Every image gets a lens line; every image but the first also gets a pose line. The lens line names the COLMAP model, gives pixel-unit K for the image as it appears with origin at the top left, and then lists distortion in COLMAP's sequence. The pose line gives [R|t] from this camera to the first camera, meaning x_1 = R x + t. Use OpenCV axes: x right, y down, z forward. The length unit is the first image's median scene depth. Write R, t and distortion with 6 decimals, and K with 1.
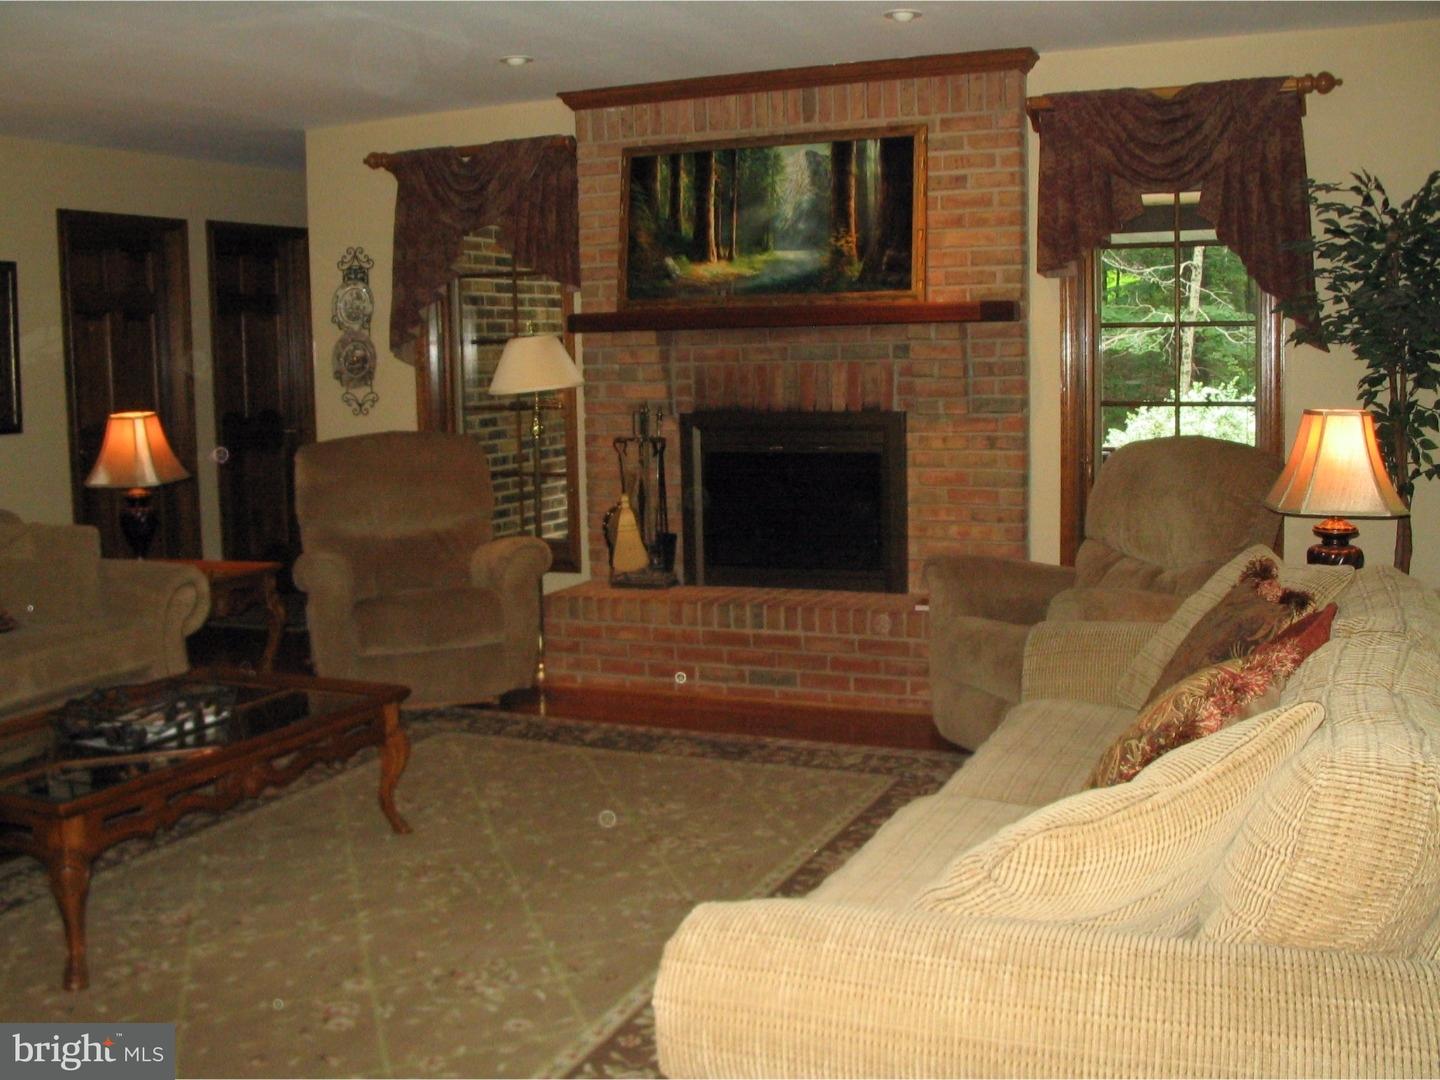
lens RADIAL K [[1641.1, 0, 720.0], [0, 1641.1, 540.0], [0, 0, 1]] dist [-0.006970, -0.000843]
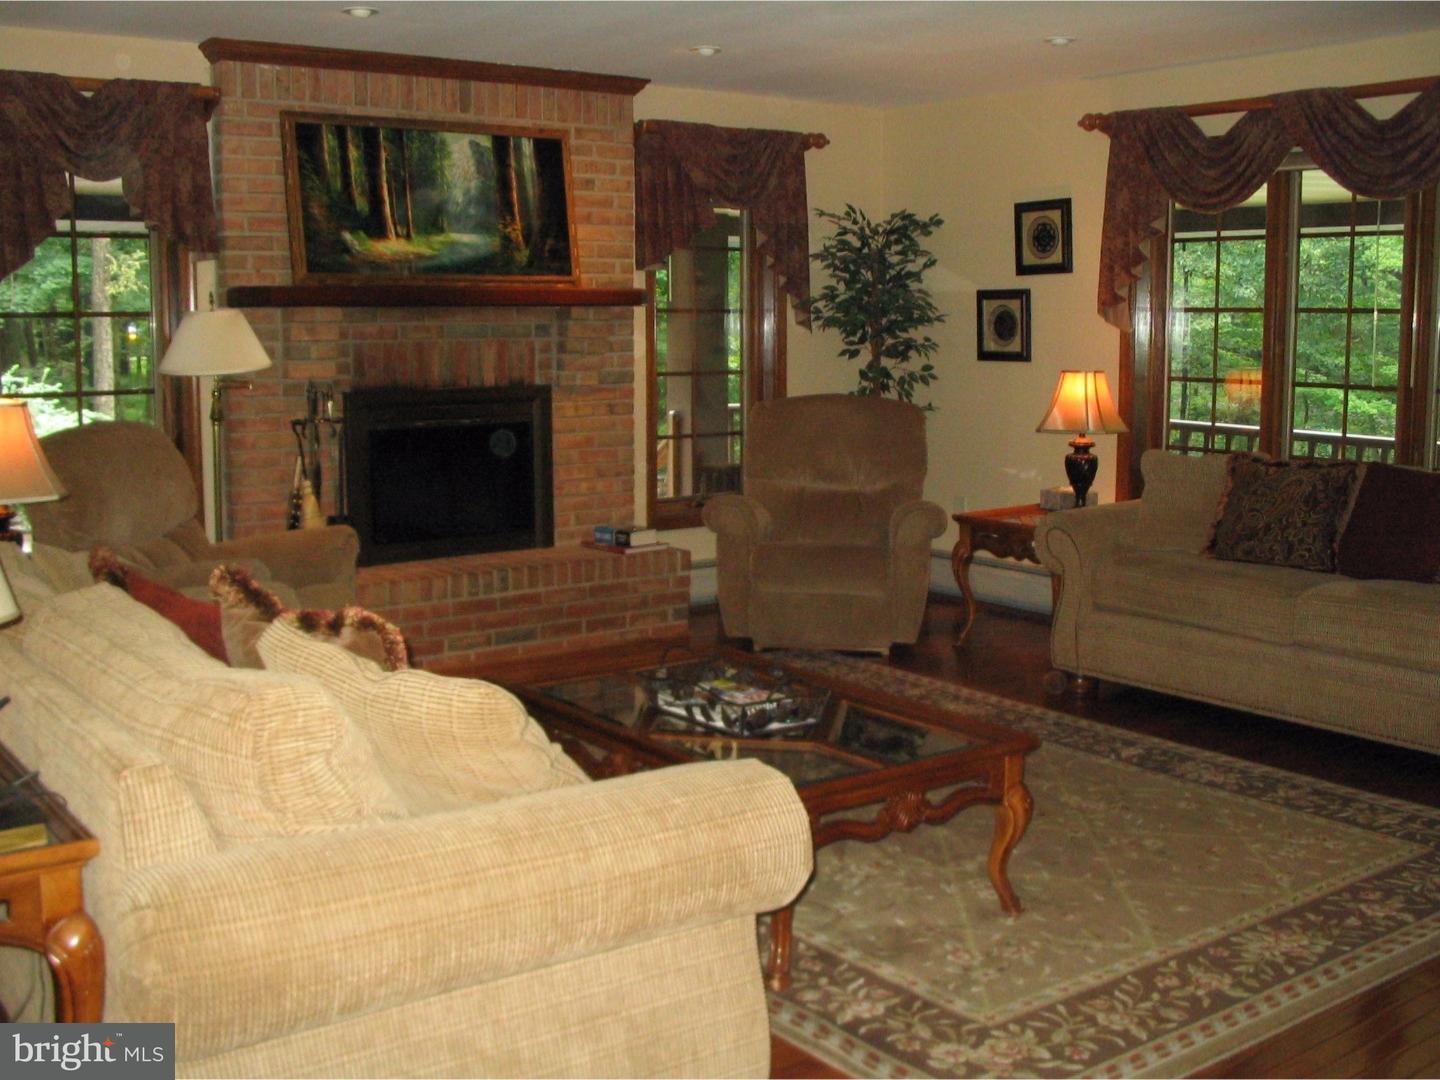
lens RADIAL K [[1554.9, 0, 720.0], [0, 1554.9, 540.0], [0, 0, 1]] dist [-0.052821, 0.219024]
pose [[0.518215, -0.102659, 0.849067, -0.735840], [0.095513, 0.993506, 0.061827, -0.027079], [-0.849900, 0.049057, 0.524655, 0.348295]]
